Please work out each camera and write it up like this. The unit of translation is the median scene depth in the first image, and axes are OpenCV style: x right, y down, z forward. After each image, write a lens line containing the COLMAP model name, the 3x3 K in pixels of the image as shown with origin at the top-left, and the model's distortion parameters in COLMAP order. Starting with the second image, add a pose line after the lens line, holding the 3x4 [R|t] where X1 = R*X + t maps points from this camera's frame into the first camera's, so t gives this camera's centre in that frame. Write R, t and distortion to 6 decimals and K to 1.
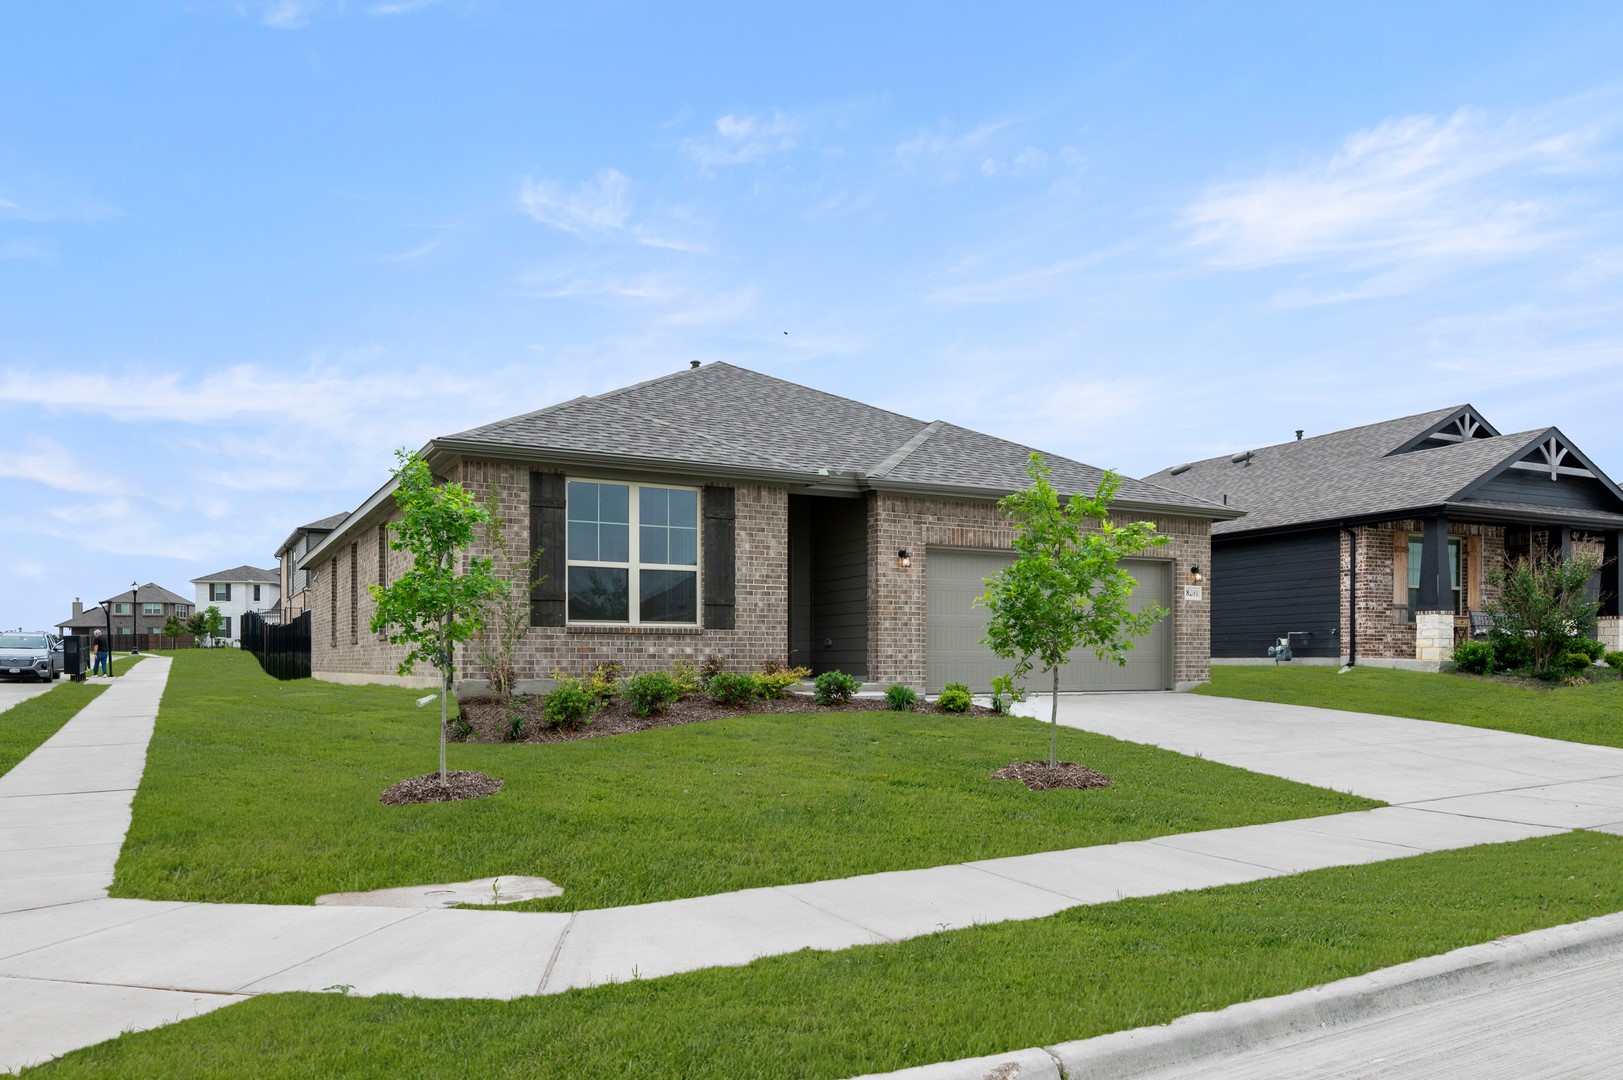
lens RADIAL K [[765.2, 0, 822.2], [0, 765.2, 535.1], [0, 0, 1]] dist [0.001786, 0.000132]
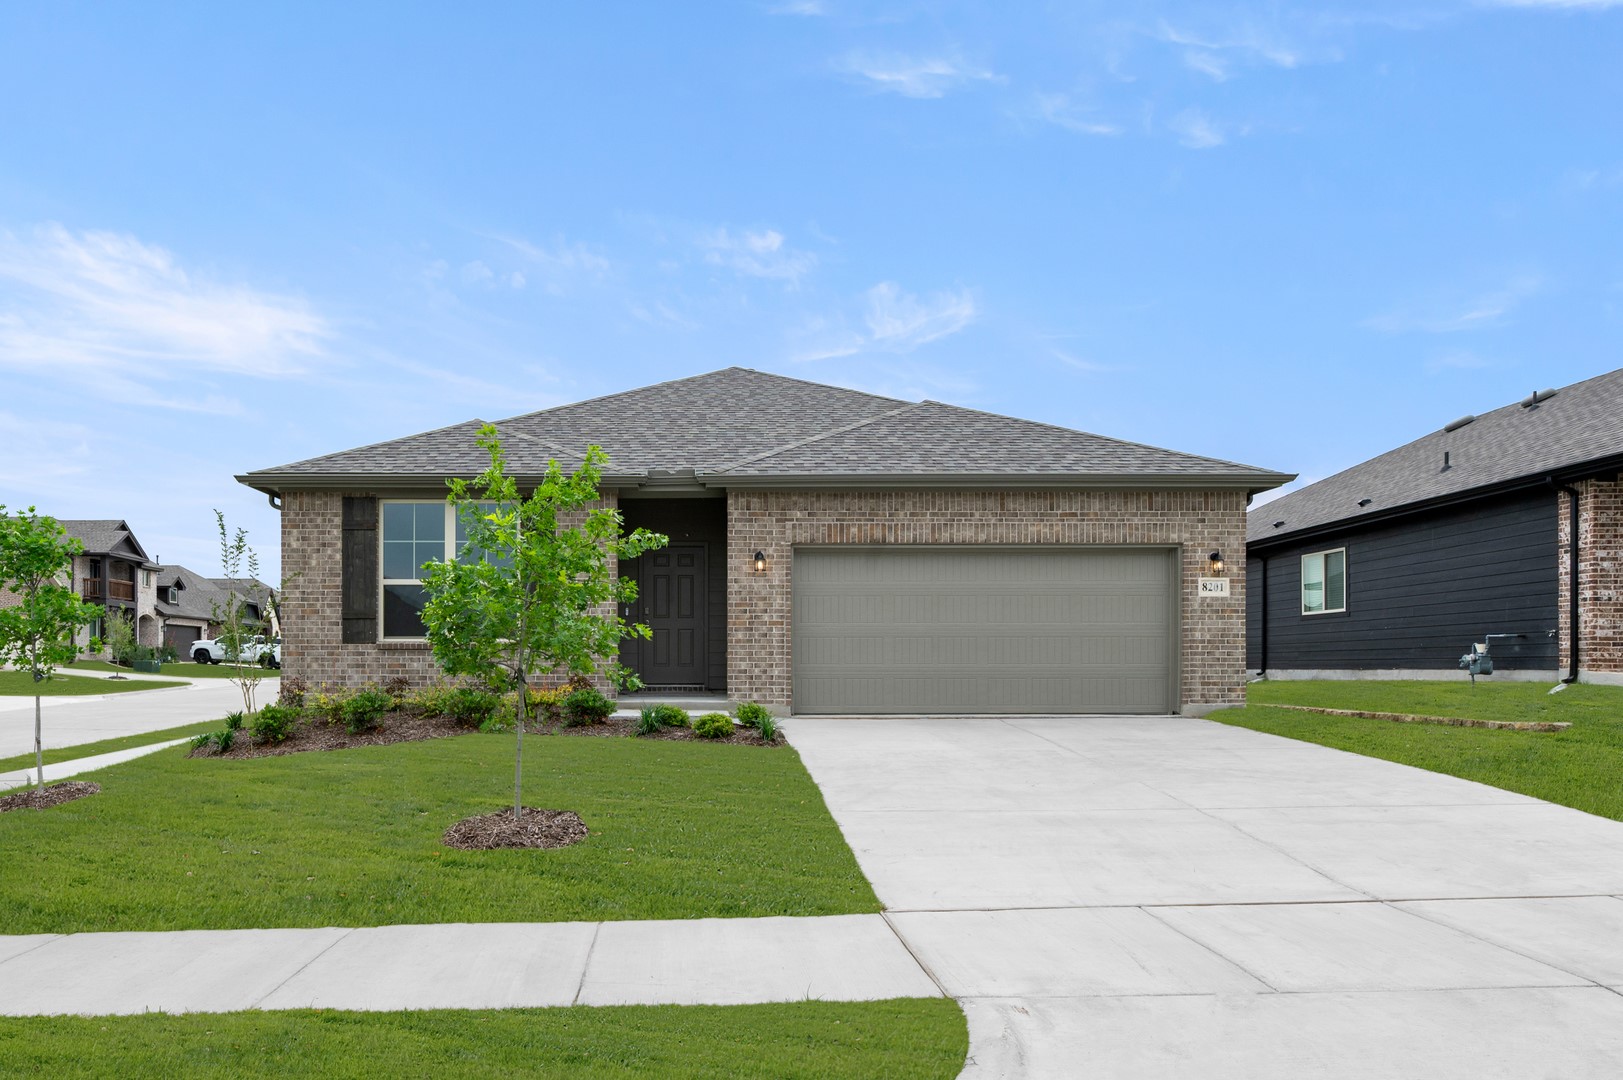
lens RADIAL K [[759.7, 0, 811.7], [0, 759.7, 544.3], [0, 0, 1]] dist [0.002109, 0.000076]
pose [[0.936226, -0.055076, -0.347055, 0.446534], [0.055753, 0.998412, -0.008044, 0.020204], [0.346947, -0.011818, 0.937810, 0.181313]]
